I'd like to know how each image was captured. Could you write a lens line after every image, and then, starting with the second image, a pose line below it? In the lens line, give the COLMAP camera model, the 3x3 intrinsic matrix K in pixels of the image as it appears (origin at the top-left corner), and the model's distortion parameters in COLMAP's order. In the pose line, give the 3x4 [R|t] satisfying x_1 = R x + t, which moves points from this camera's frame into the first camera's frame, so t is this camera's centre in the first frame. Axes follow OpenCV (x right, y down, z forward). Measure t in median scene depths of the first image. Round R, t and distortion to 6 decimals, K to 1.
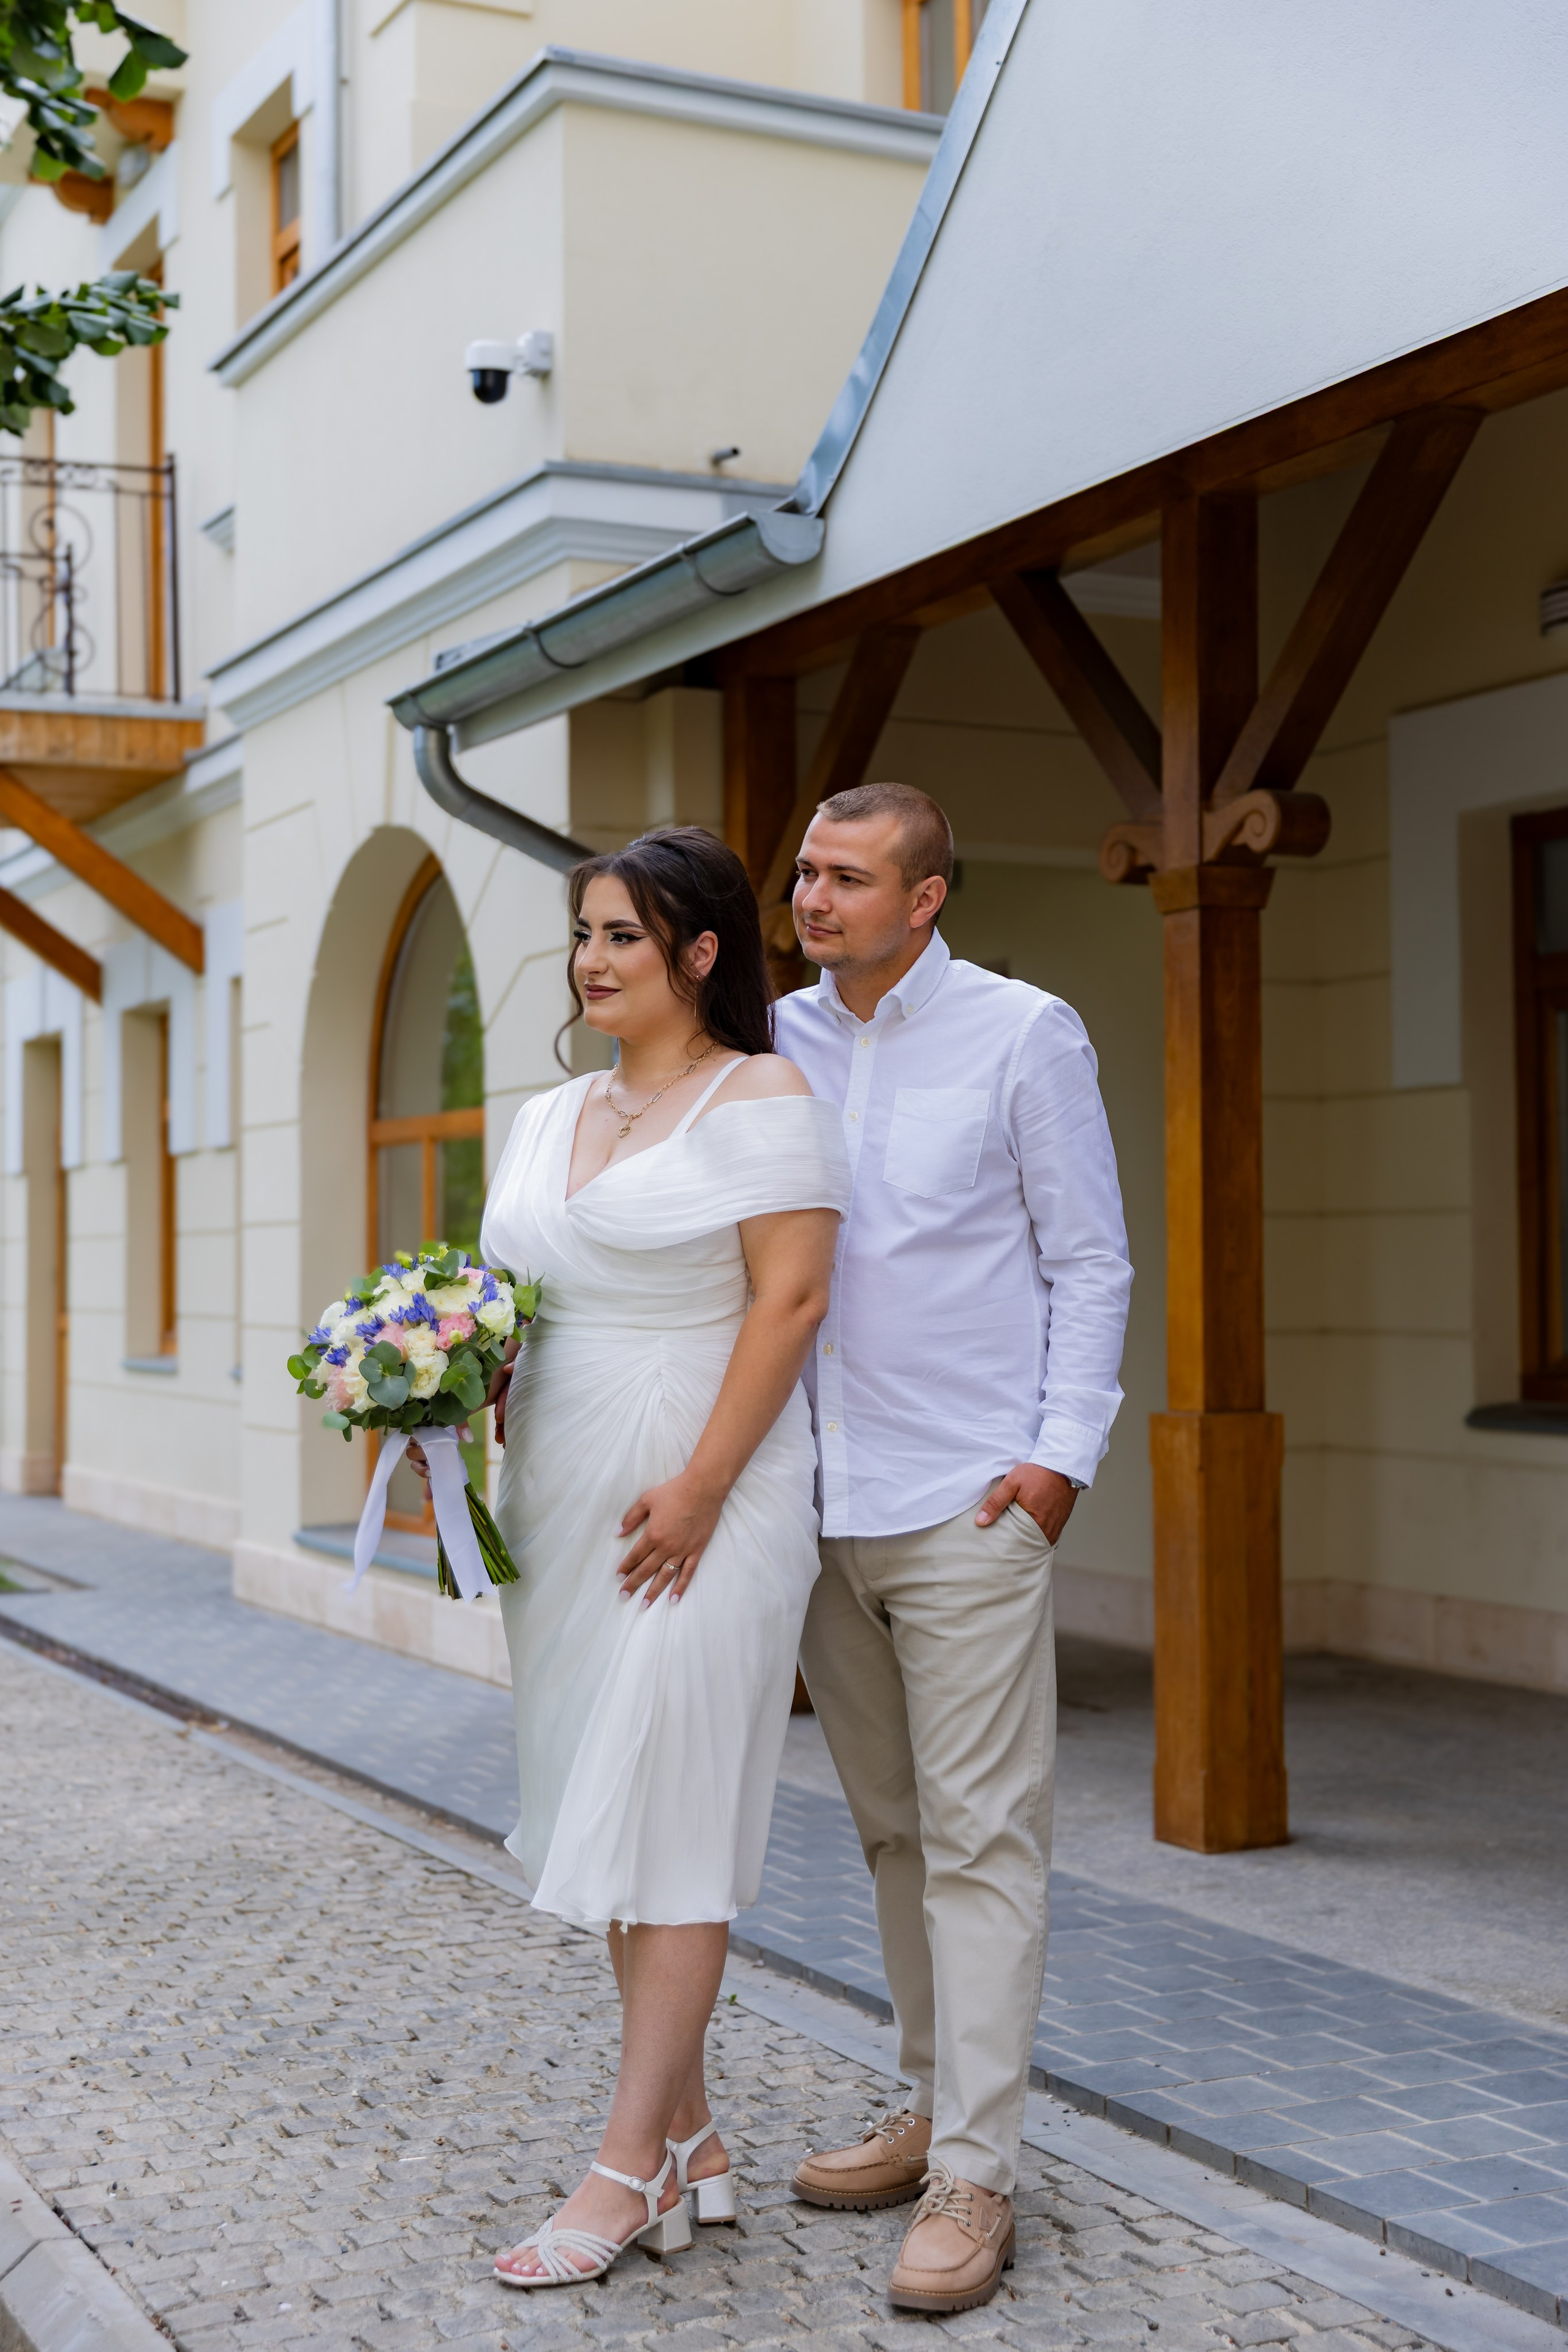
lens RADIAL K [[3171.3, 0, 812.4], [0, 3171.3, 1127.7], [0, 0, 1]] dist [-0.000686, 0.000000]
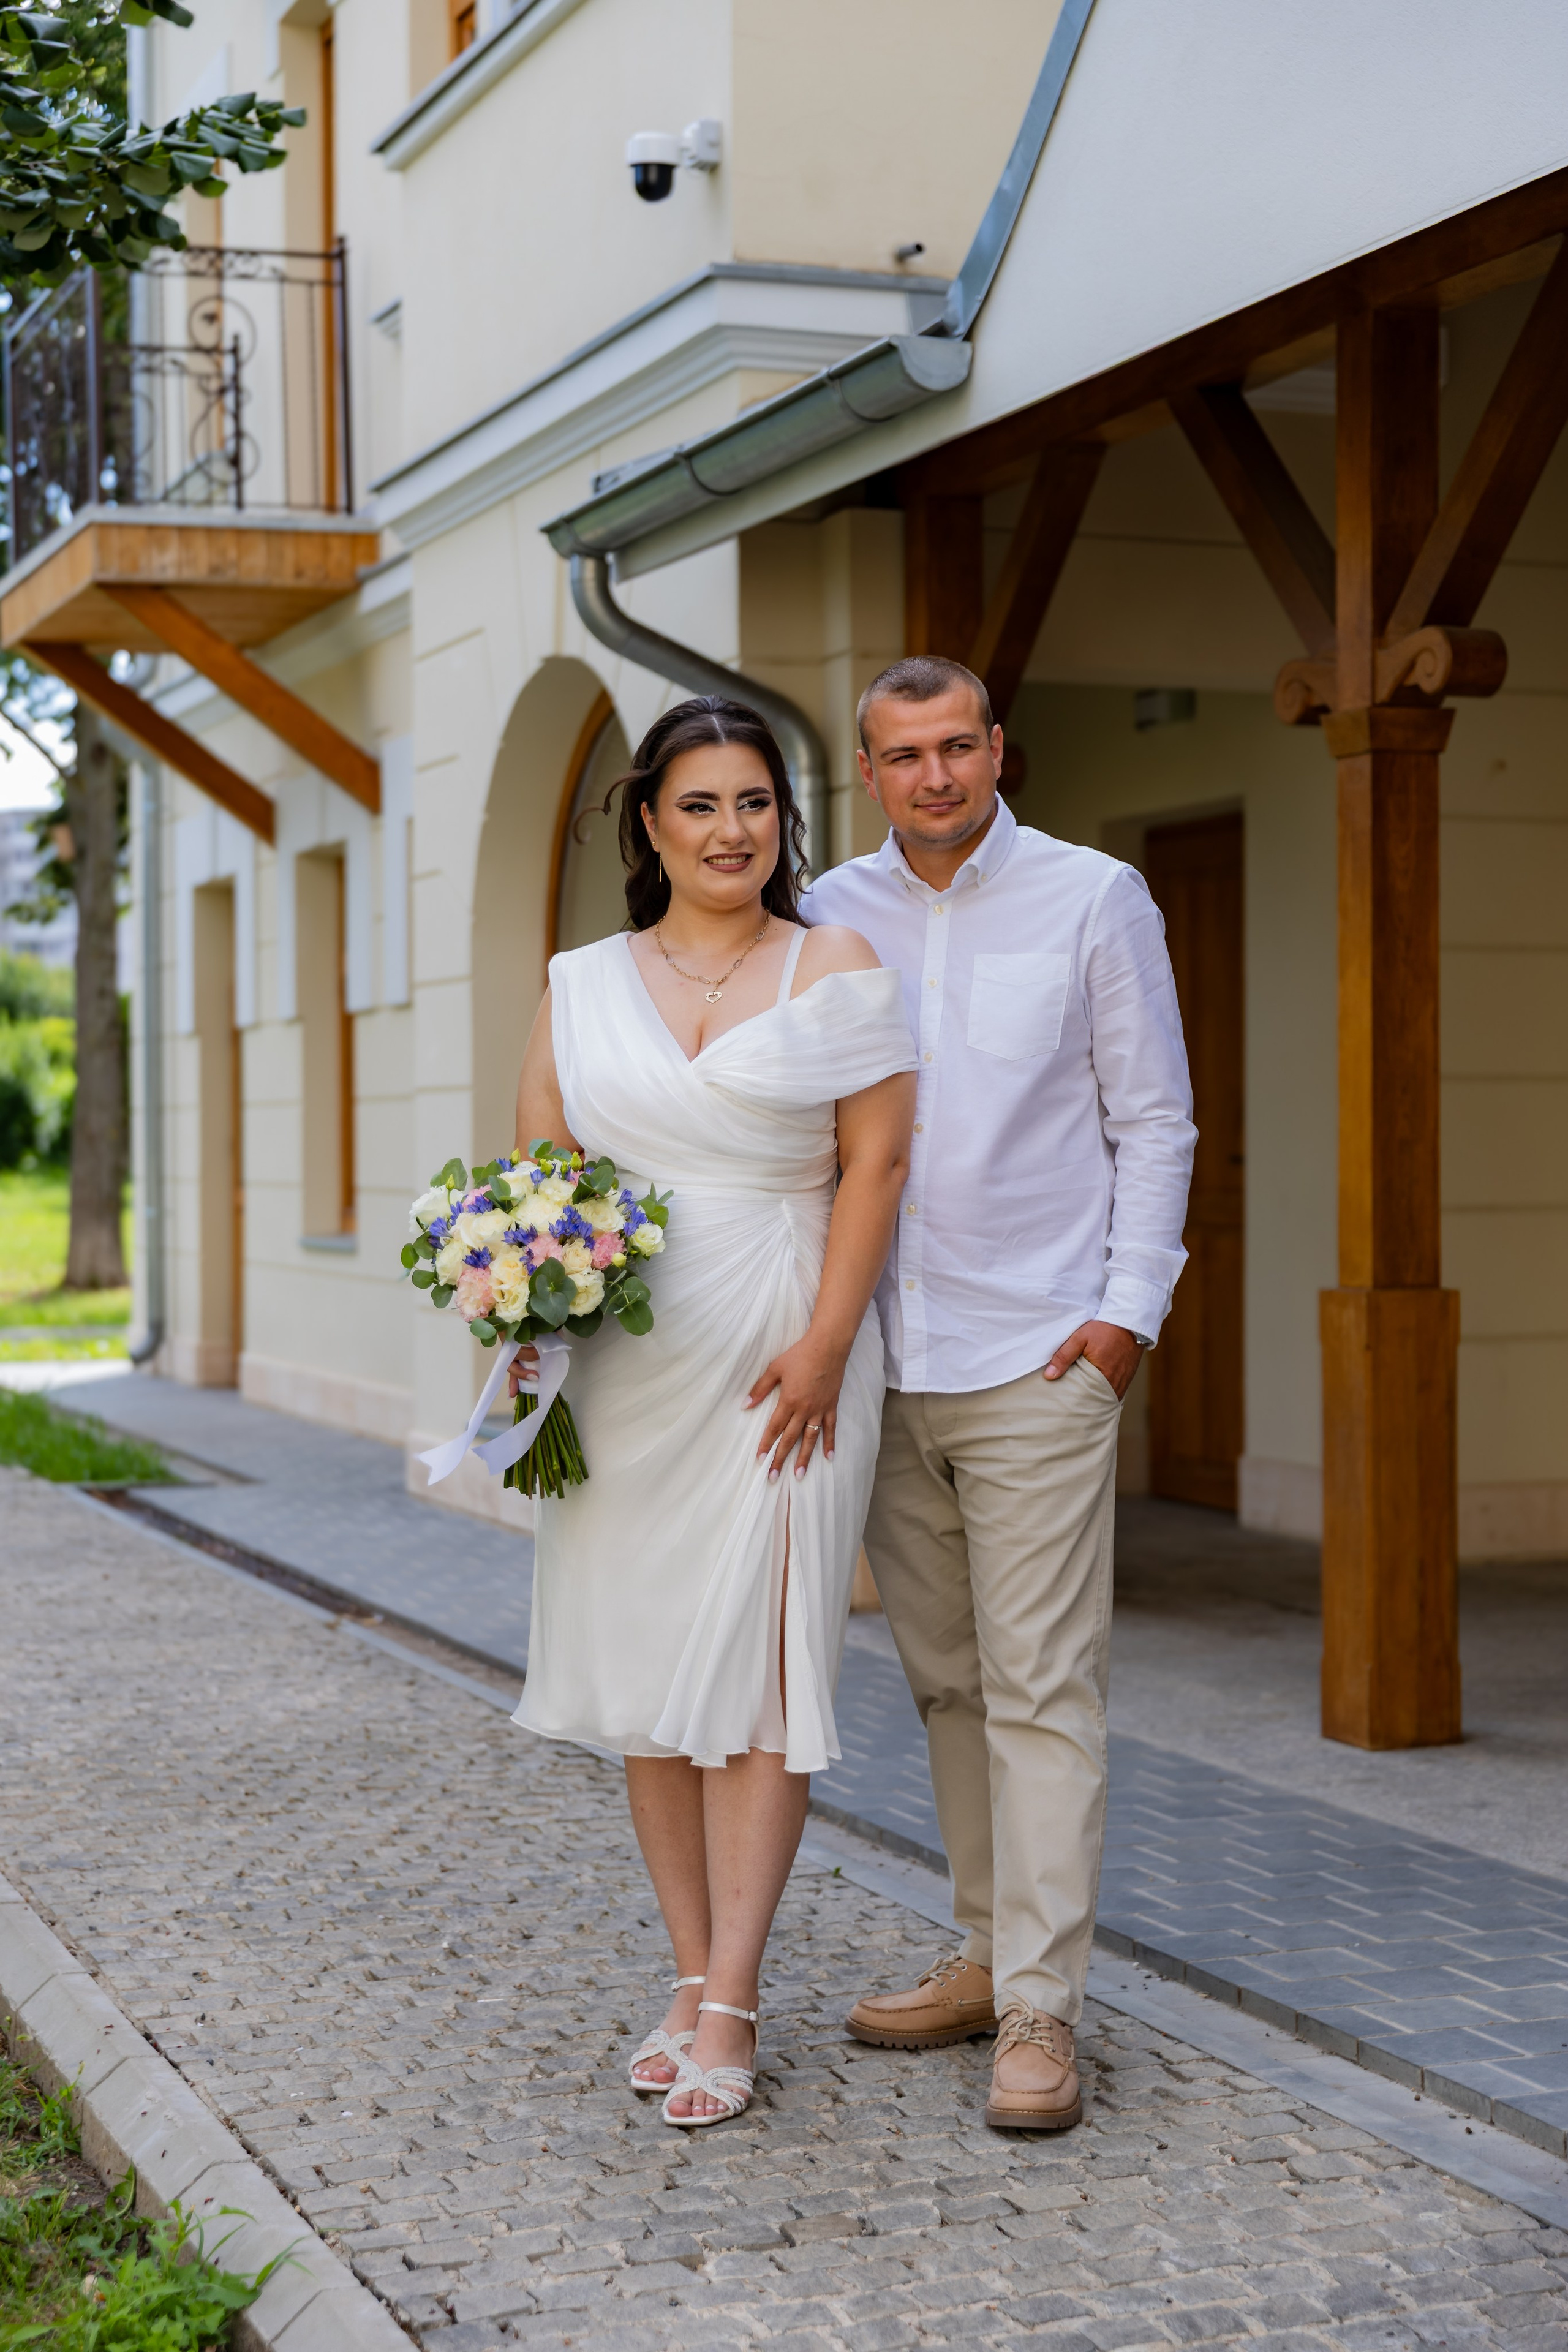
lens RADIAL K [[3783.7, 0, 846.7], [0, 3783.7, 1136.6], [0, 0, 1]] dist [-0.016378, 0.000000]
pose [[0.996345, 0.000954, -0.085419, 0.063311], [0.002718, 0.999077, 0.042865, -0.004113], [0.085381, -0.042940, 0.995423, -0.132943]]
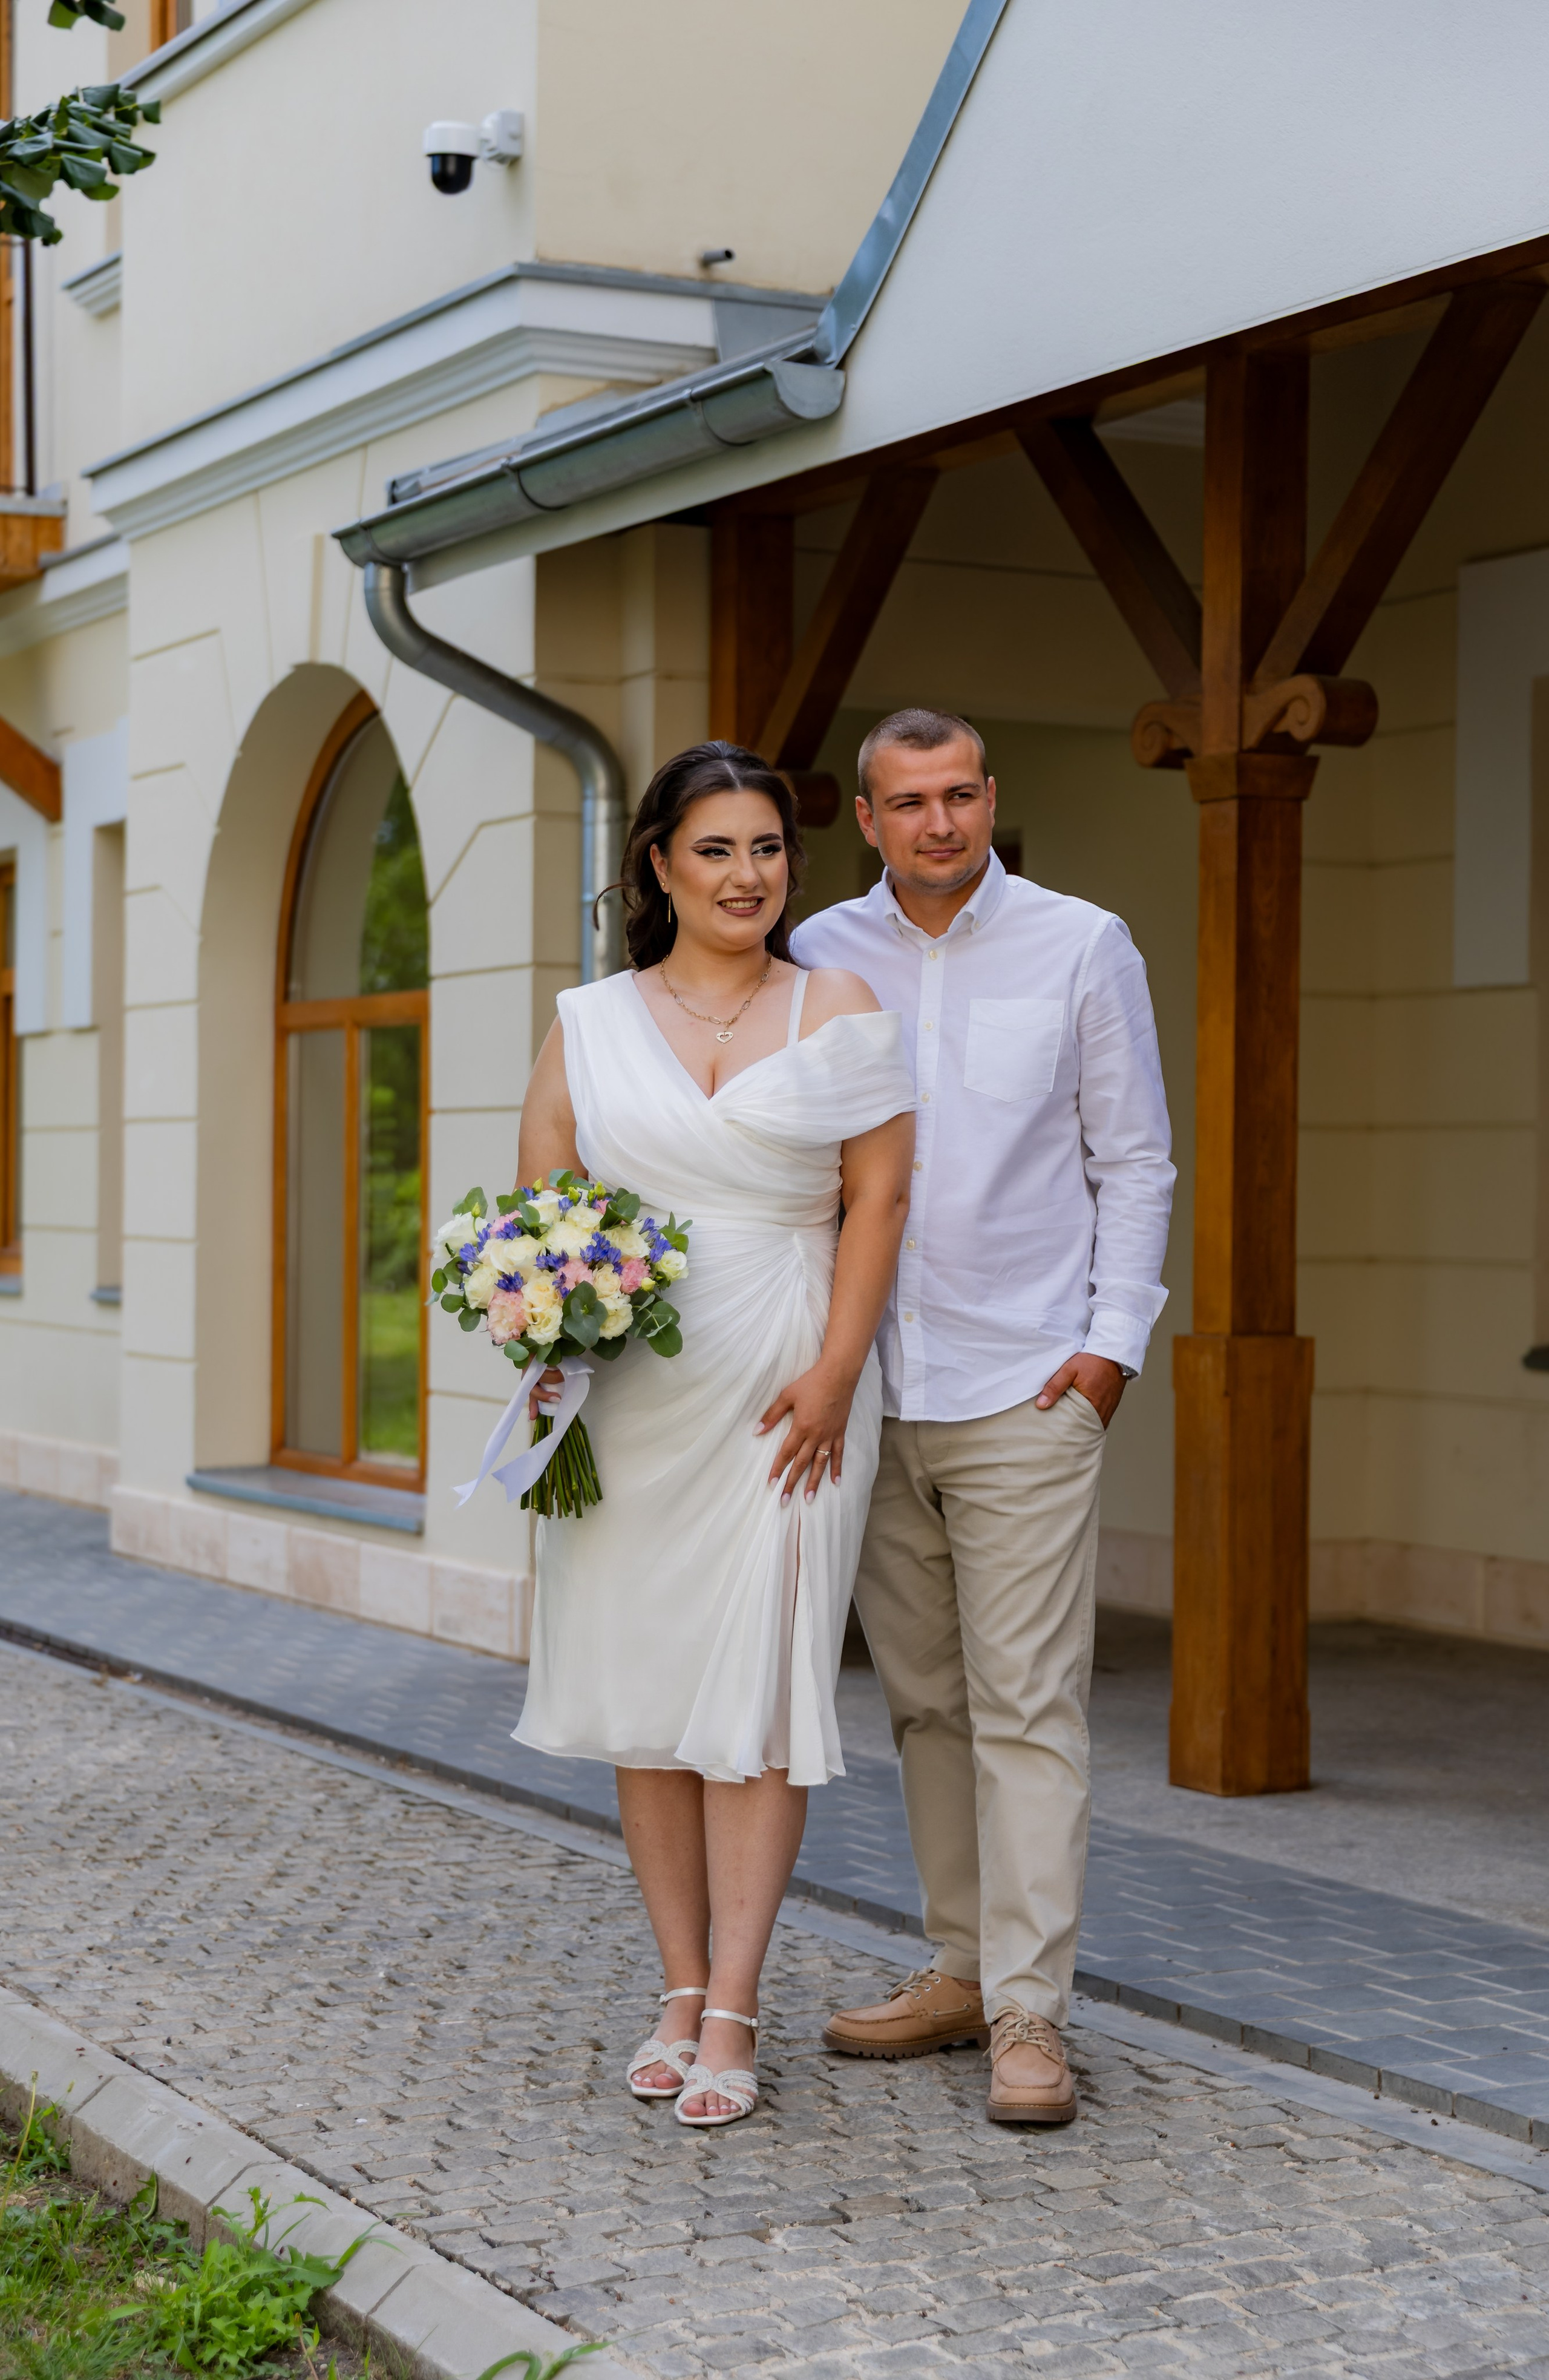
lens RADIAL K [[4265.5, 0, 887.9], [0, 4265.5, 1211.4], [0, 0, 1]] dist [-0.013369, 0.000000]
pose [[0.999112, 0.015615, 0.039130, -0.028848], [-0.017496, 0.998685, 0.048194, -0.006288], [-0.038326, -0.048836, 0.998071, -0.261125]]
